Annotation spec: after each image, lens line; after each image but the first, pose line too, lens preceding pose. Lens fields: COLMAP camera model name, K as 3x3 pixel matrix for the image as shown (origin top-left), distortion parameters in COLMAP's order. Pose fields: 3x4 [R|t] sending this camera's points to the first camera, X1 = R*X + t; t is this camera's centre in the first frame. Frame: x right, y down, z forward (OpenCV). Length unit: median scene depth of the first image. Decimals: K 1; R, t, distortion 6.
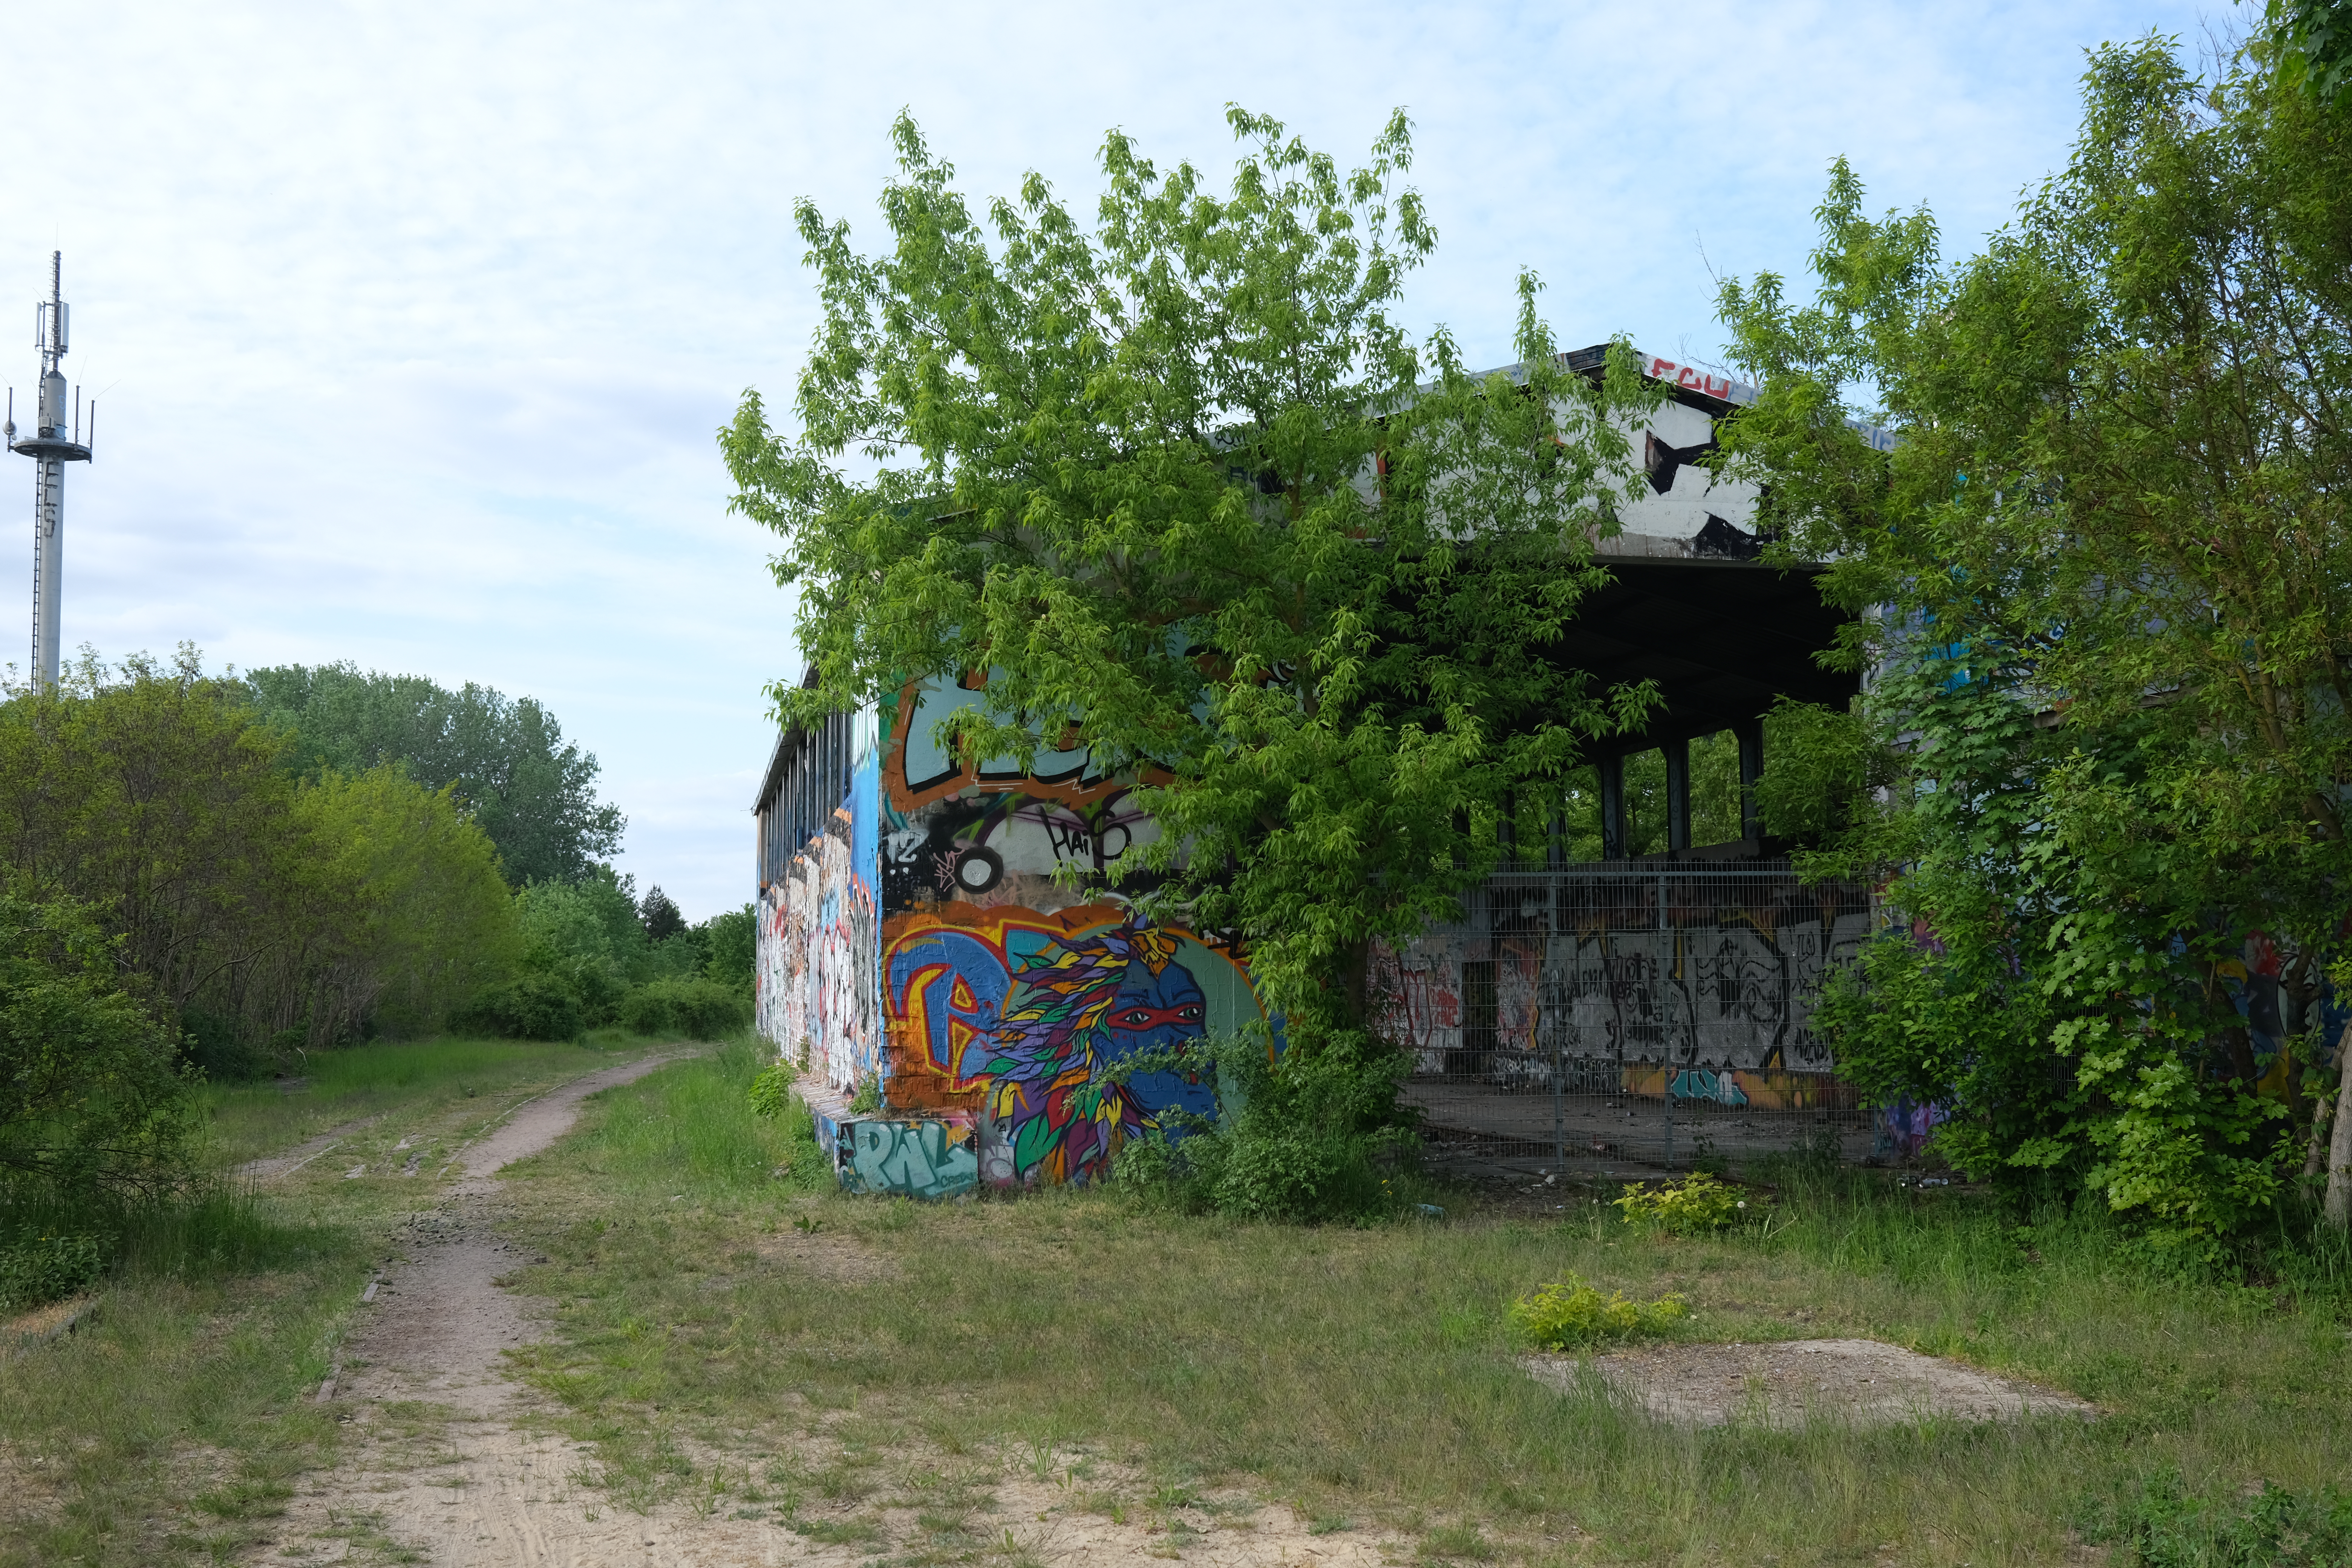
lens RADIAL K [[2390.4, 0, 1176.0], [0, 2390.4, 784.0], [0, 0, 1]] dist [-0.068353, 0.174972]
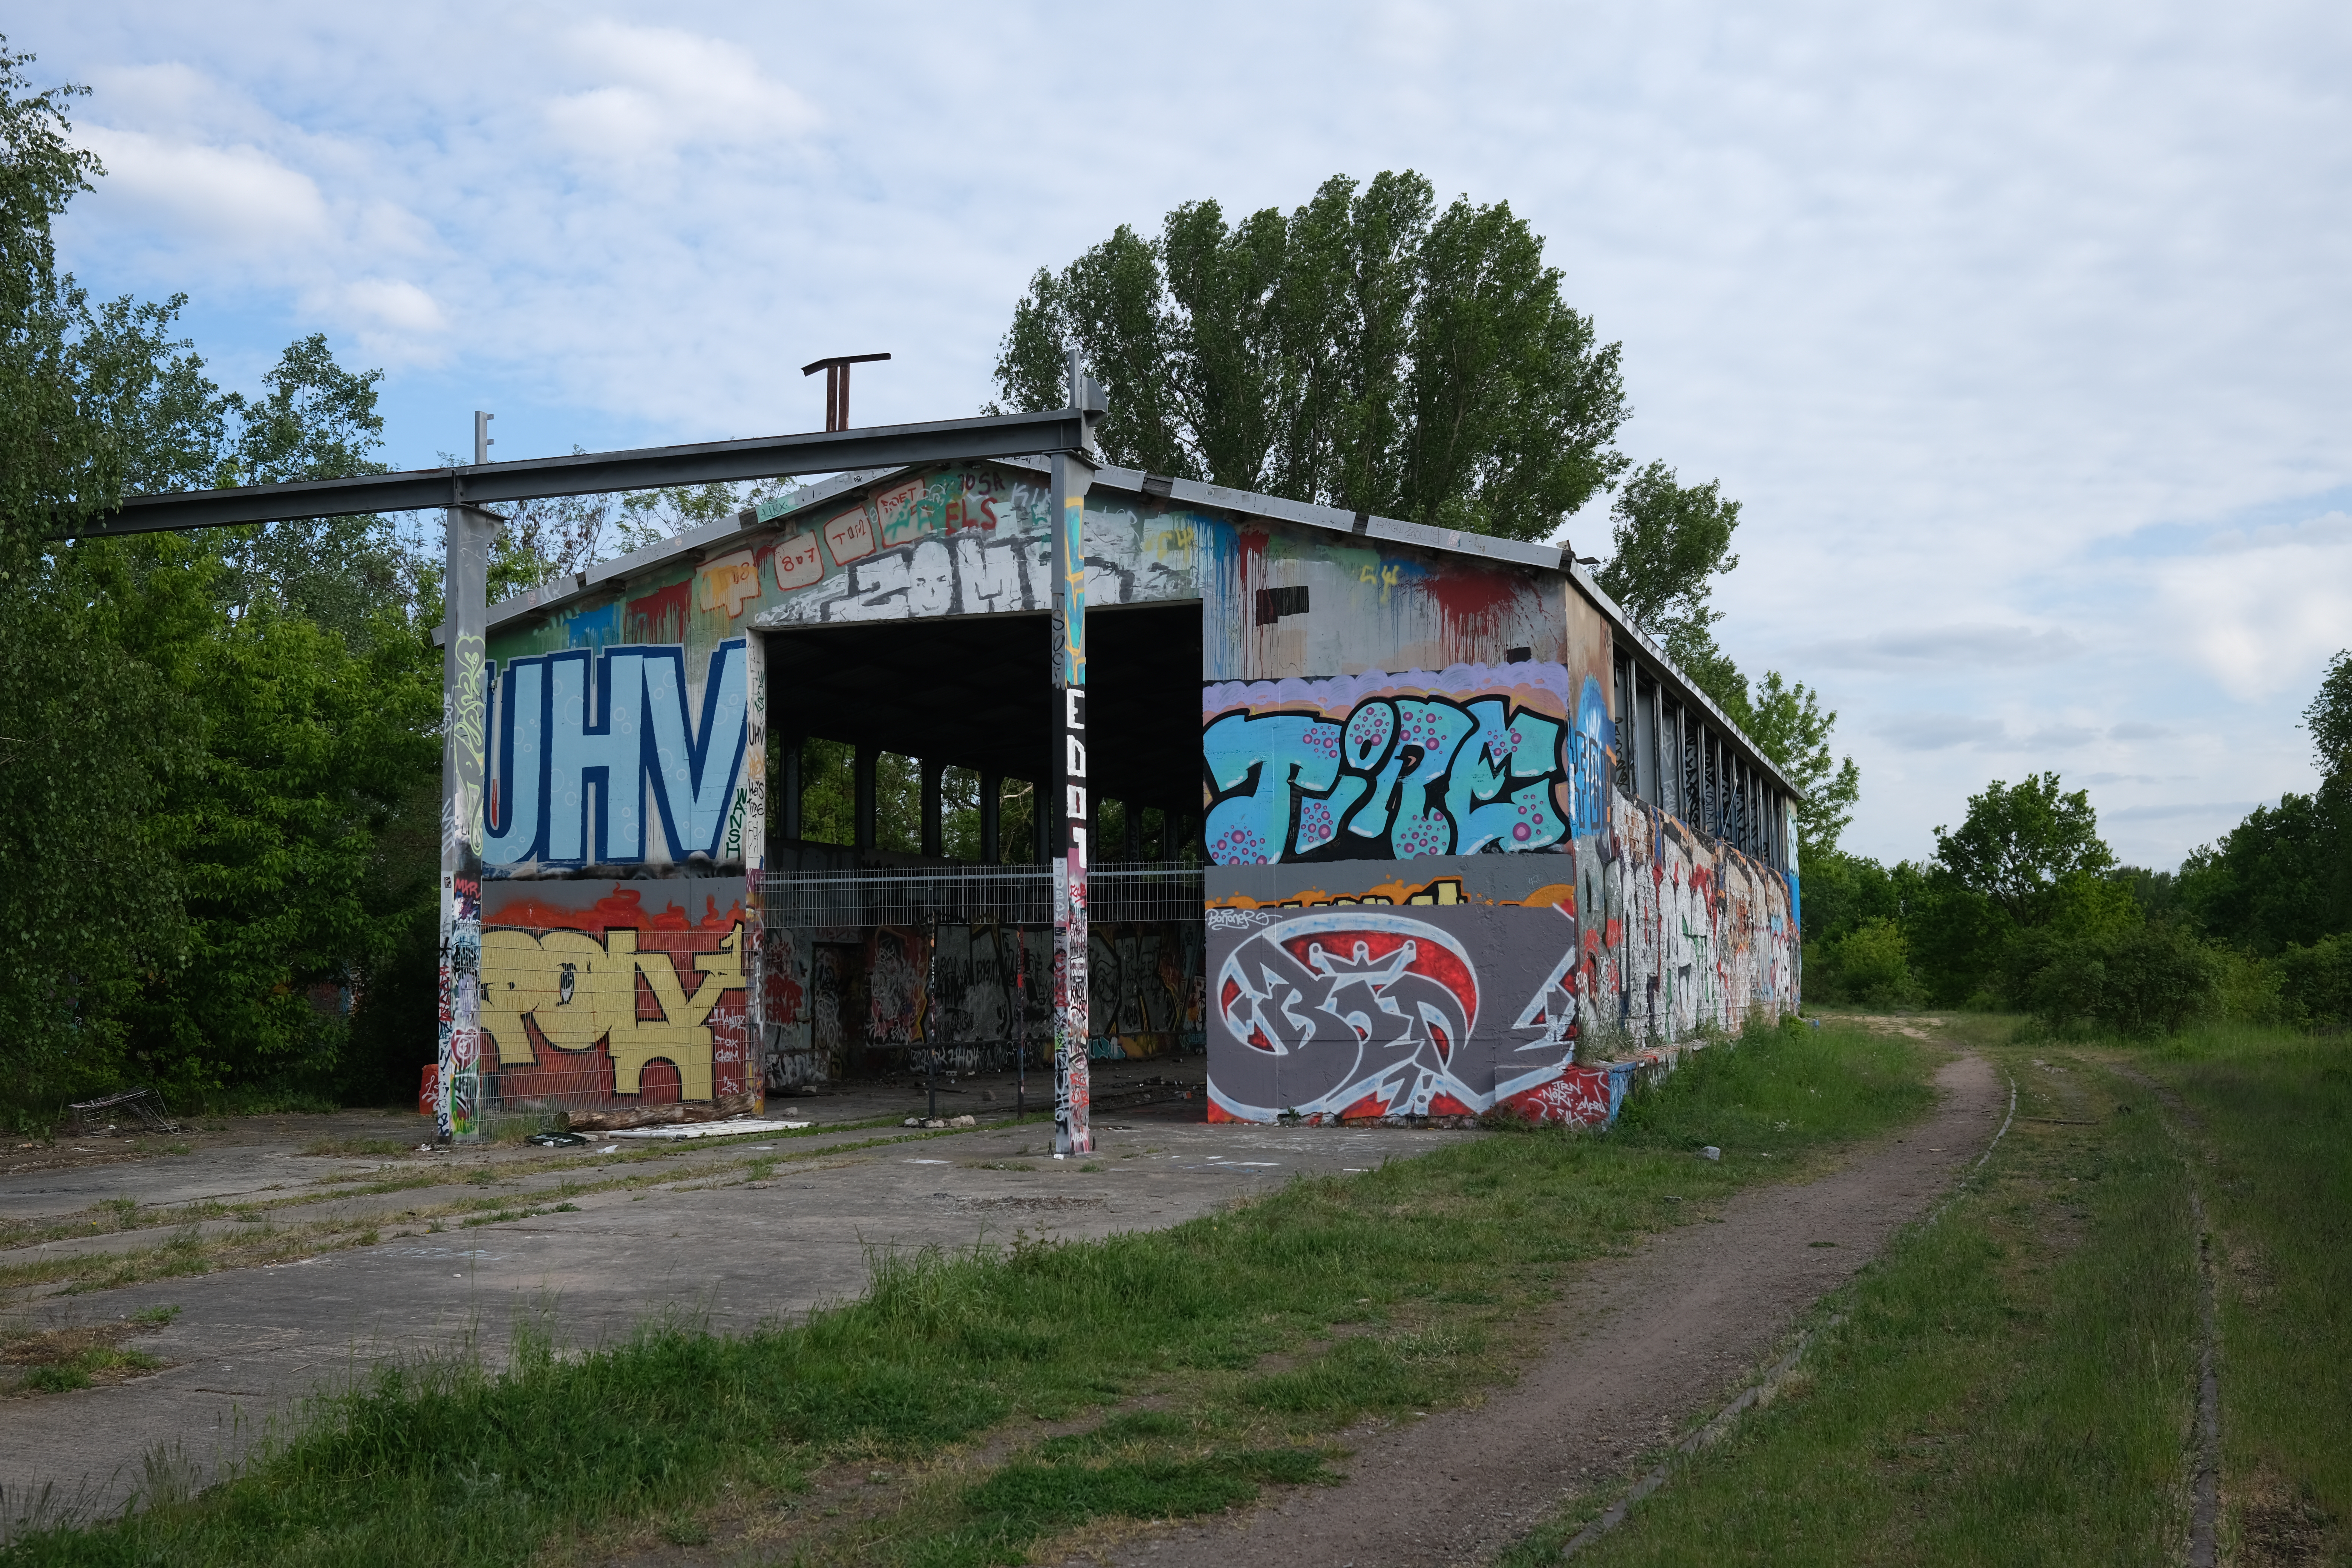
lens RADIAL K [[2390.4, 0, 1176.0], [0, 2390.4, 784.0], [0, 0, 1]] dist [-0.068353, 0.174972]
pose [[-0.865149, 0.061193, 0.497768, -0.453915], [-0.025949, 0.985737, -0.166283, 0.180407], [-0.500843, -0.156776, -0.851221, 1.925264]]
